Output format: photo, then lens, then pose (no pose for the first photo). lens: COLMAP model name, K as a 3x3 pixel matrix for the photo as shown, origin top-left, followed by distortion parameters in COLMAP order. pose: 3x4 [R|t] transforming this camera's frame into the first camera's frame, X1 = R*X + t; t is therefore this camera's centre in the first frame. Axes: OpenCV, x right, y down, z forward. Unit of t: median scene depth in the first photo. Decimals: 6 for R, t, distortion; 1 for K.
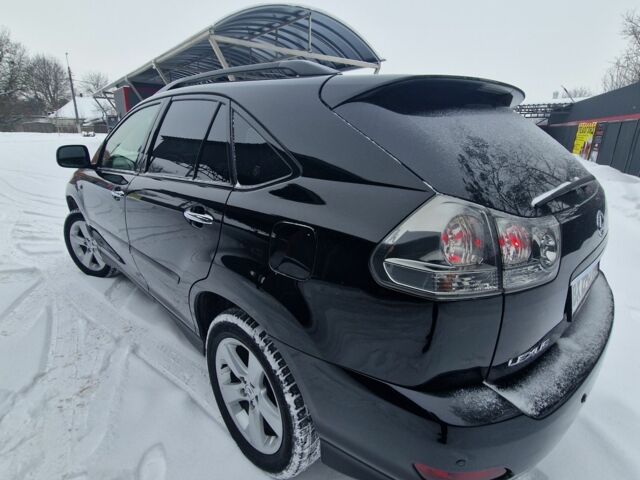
lens RADIAL K [[348.0, 0, 322.0], [0, 348.0, 236.4], [0, 0, 1]] dist [-0.000278, 0.000097]
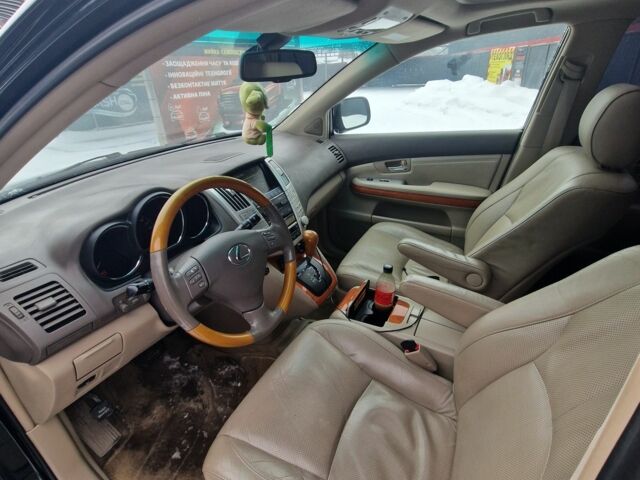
lens RADIAL K [[348.0, 0, 322.0], [0, 348.0, 236.4], [0, 0, 1]] dist [-0.000278, 0.000097]
pose [[0.950244, -0.188399, 0.248075, -0.070404], [0.150815, 0.975062, 0.162815, -0.037760], [-0.272563, -0.117301, 0.954961, 0.113949]]
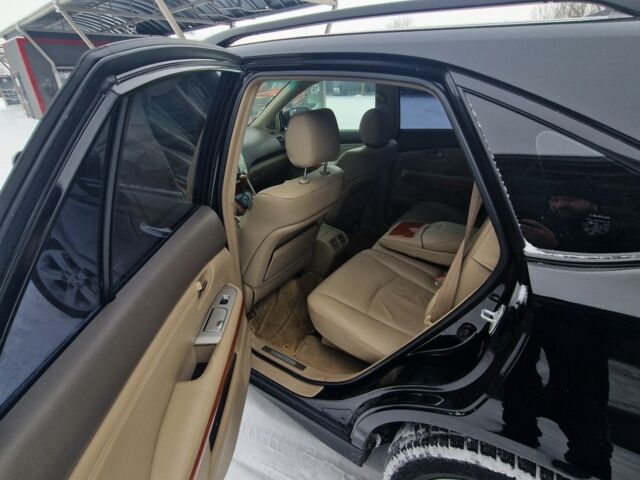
lens RADIAL K [[344.6, 0, 320.2], [0, 344.6, 237.2], [0, 0, 1]] dist [0.002518, 0.000485]
pose [[0.981835, -0.121423, 0.145799, -0.049611], [0.100206, 0.984348, 0.144975, -0.021571], [-0.161120, -0.127731, 0.978634, 0.044958]]
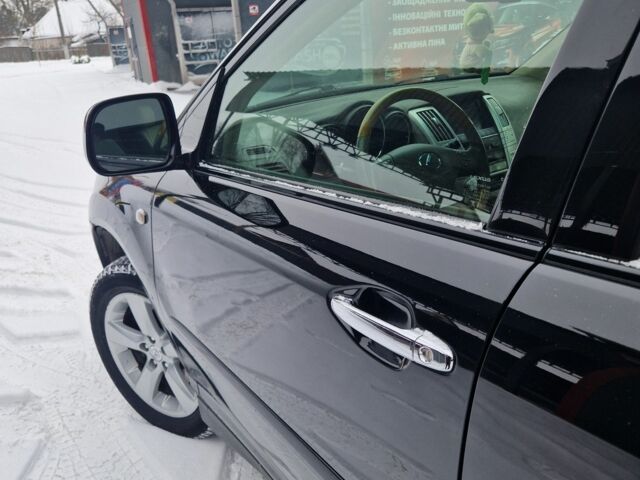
lens RADIAL K [[568.9, 0, 331.9], [0, 568.9, 241.5], [0, 0, 1]] dist [0.022498, -0.001602]
pose [[0.982324, -0.017468, -0.186370, -0.068712], [0.029042, 0.997802, 0.059559, -0.024516], [0.184920, -0.063919, 0.980673, 0.082723]]
